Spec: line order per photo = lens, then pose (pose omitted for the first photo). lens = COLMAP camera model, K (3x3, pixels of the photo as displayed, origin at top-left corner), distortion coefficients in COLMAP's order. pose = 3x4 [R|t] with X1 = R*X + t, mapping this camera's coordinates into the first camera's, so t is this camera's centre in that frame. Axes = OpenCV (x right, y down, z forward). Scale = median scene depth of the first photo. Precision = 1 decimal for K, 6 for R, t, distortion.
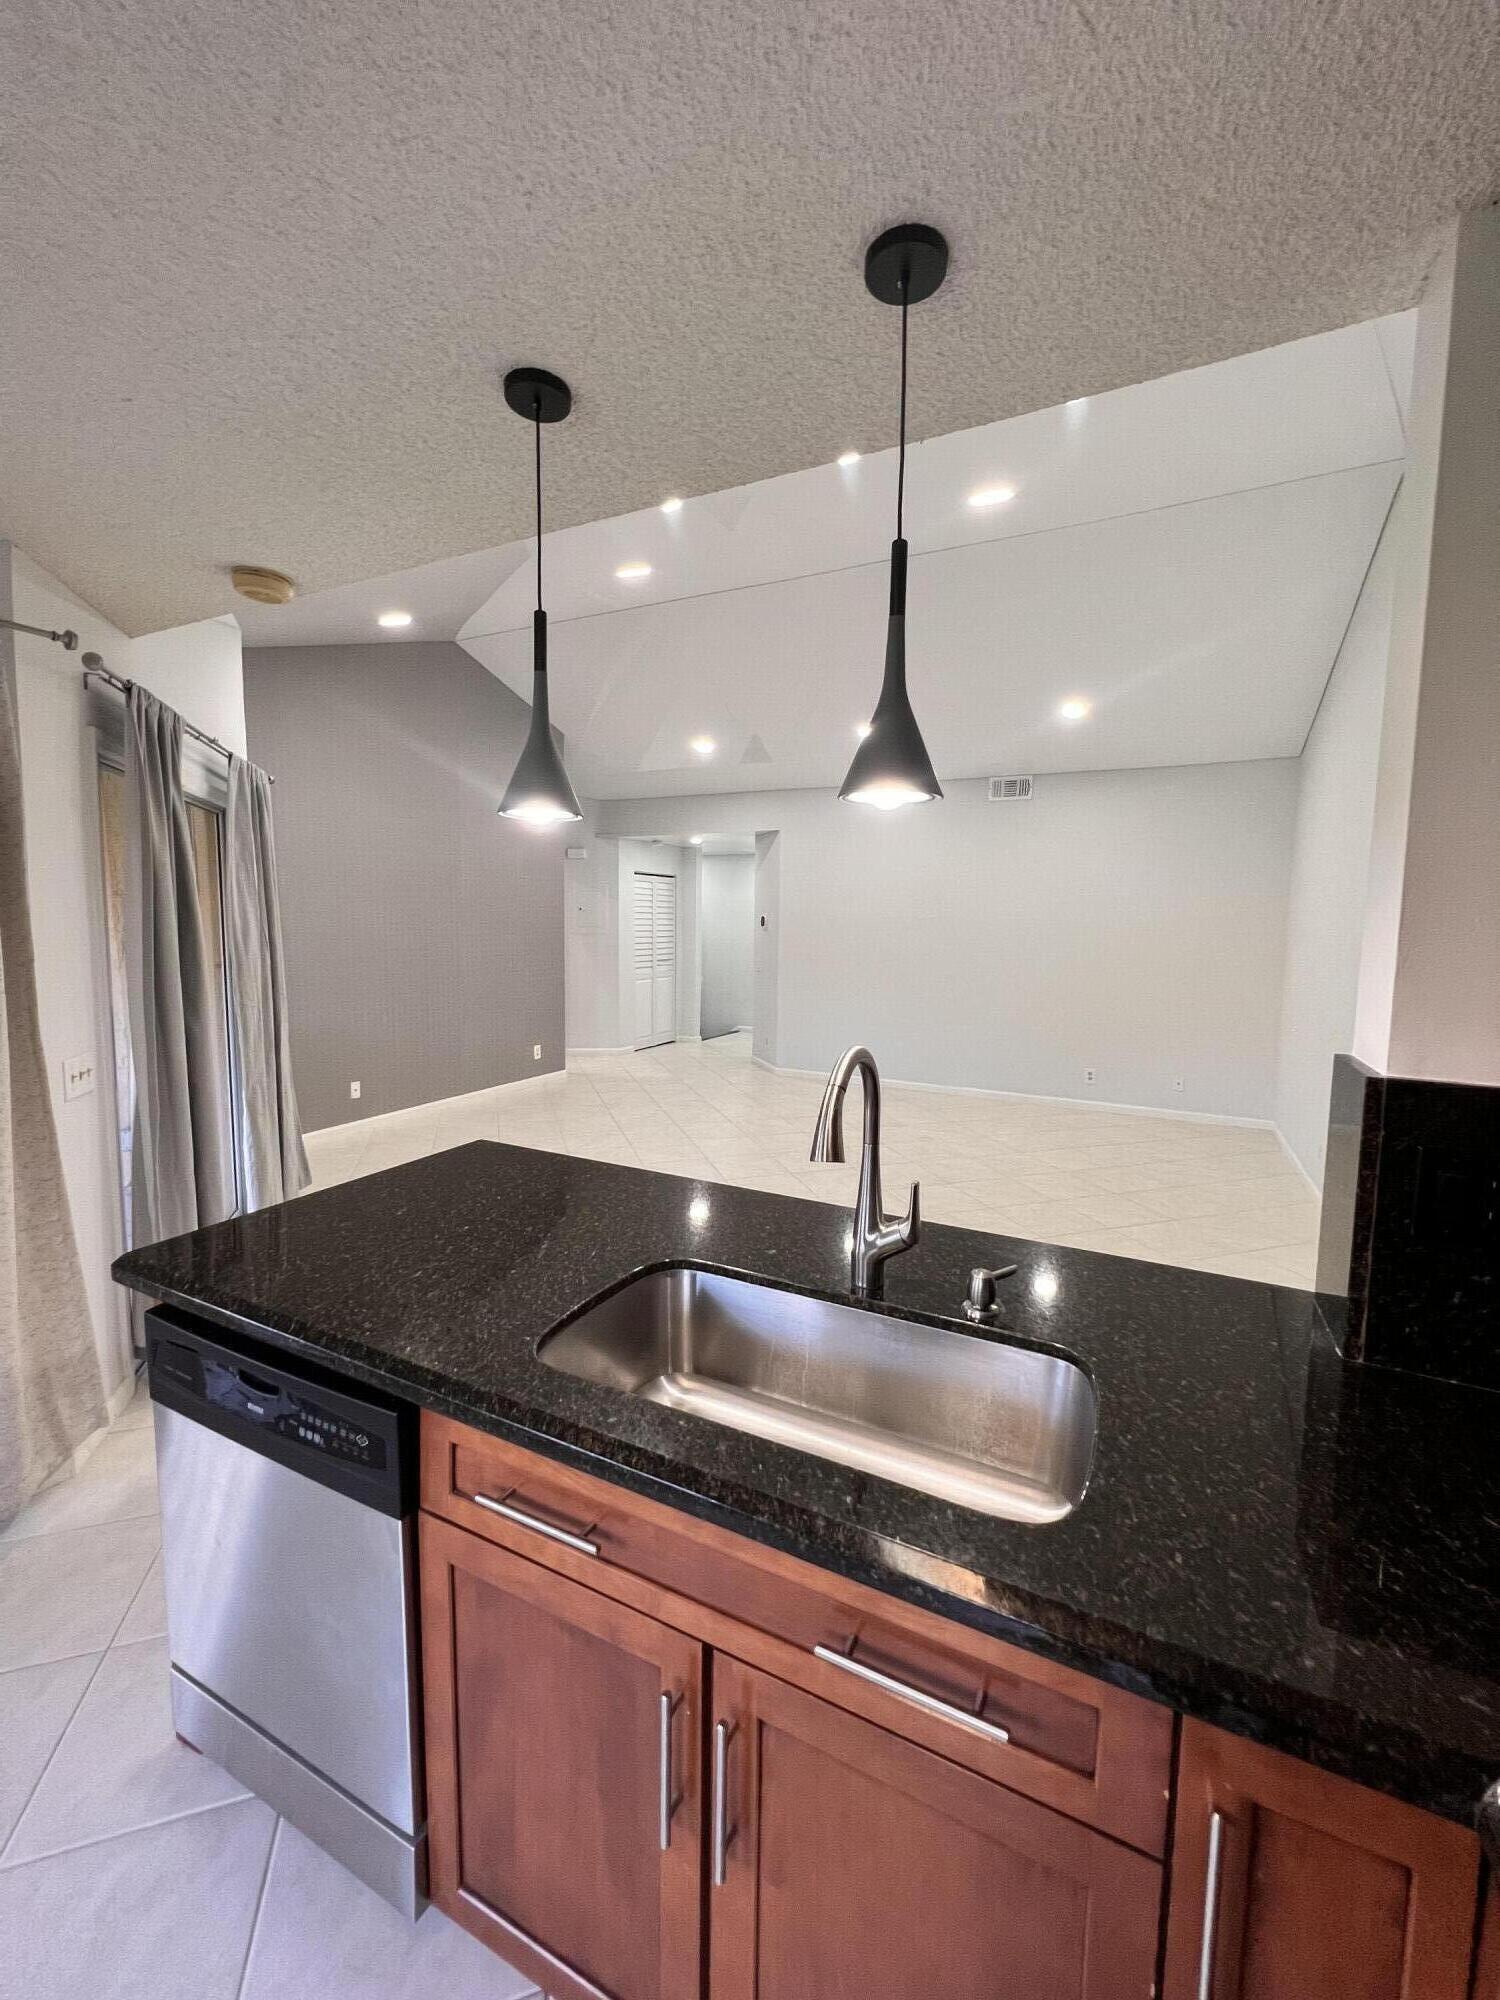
lens RADIAL K [[799.9, 0, 750.9], [0, 799.9, 992.8], [0, 0, 1]] dist [-0.000354, -0.000118]
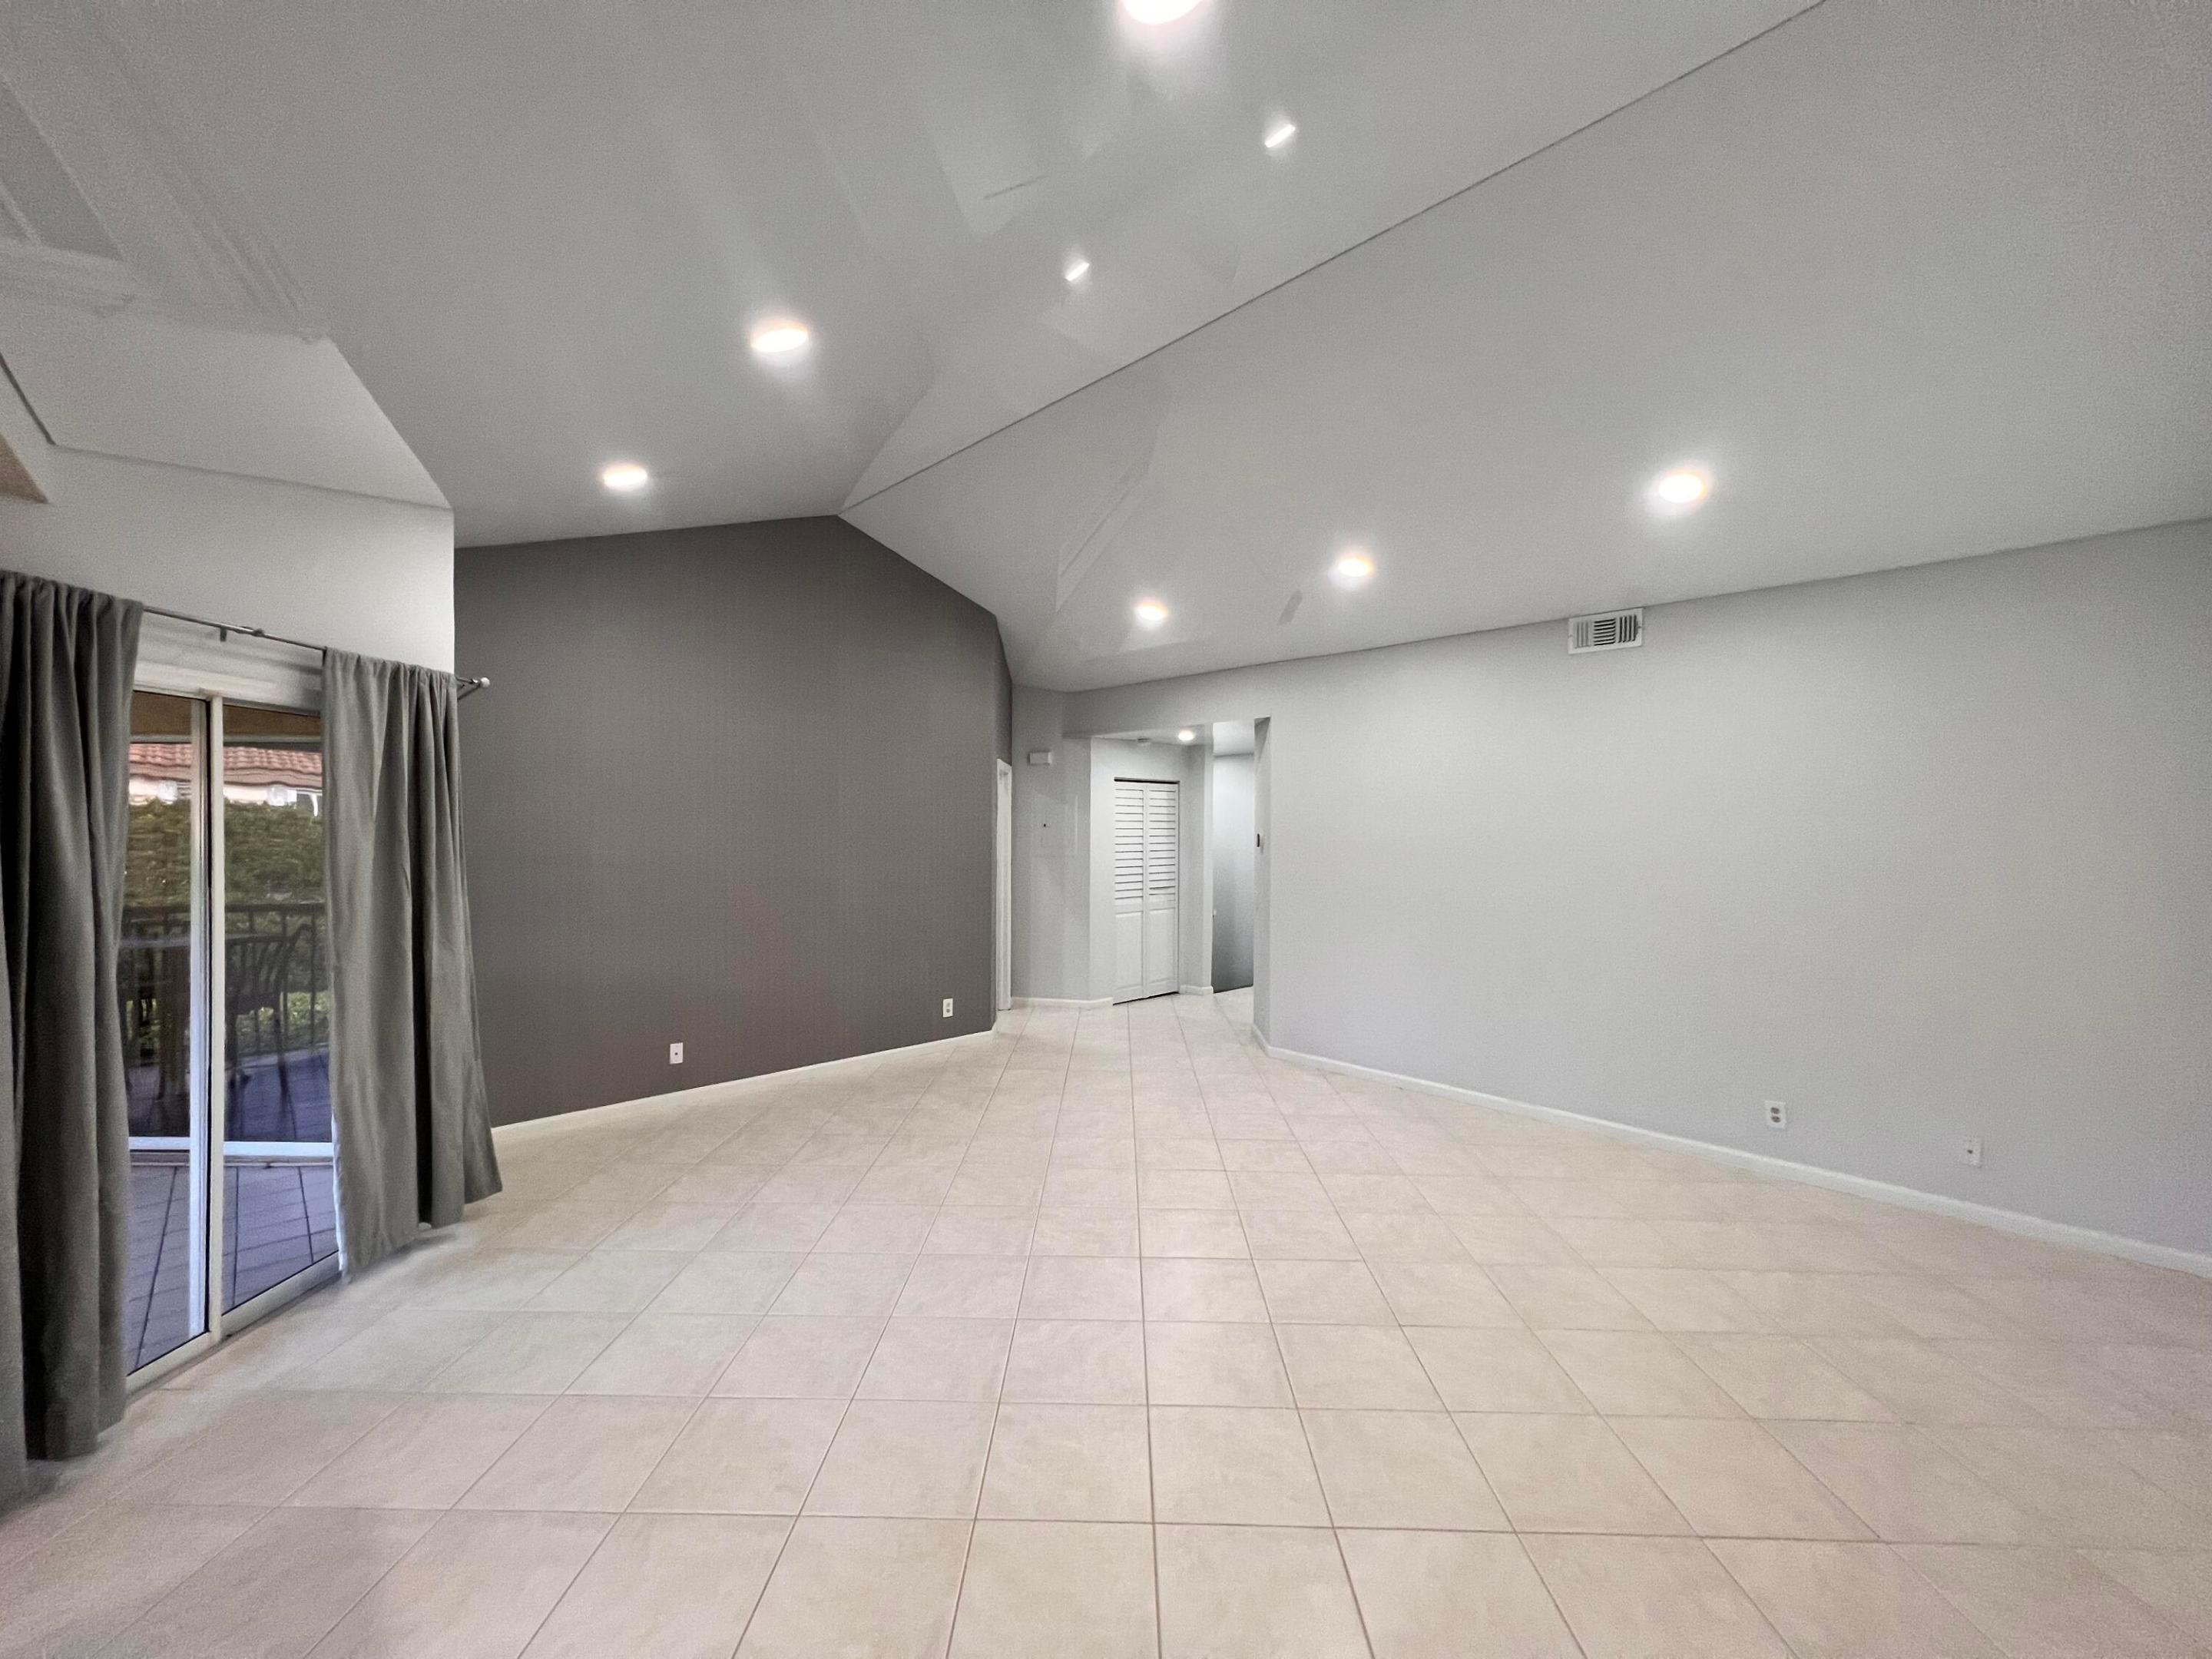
lens RADIAL K [[884.6, 0, 1099.0], [0, 884.6, 825.6], [0, 0, 1]] dist [-0.000354, -0.000118]
pose [[0.940254, -0.010685, -0.340307, 0.172858], [-0.020901, 0.995811, -0.089014, -0.030561], [0.339833, 0.090809, 0.936091, 0.208525]]
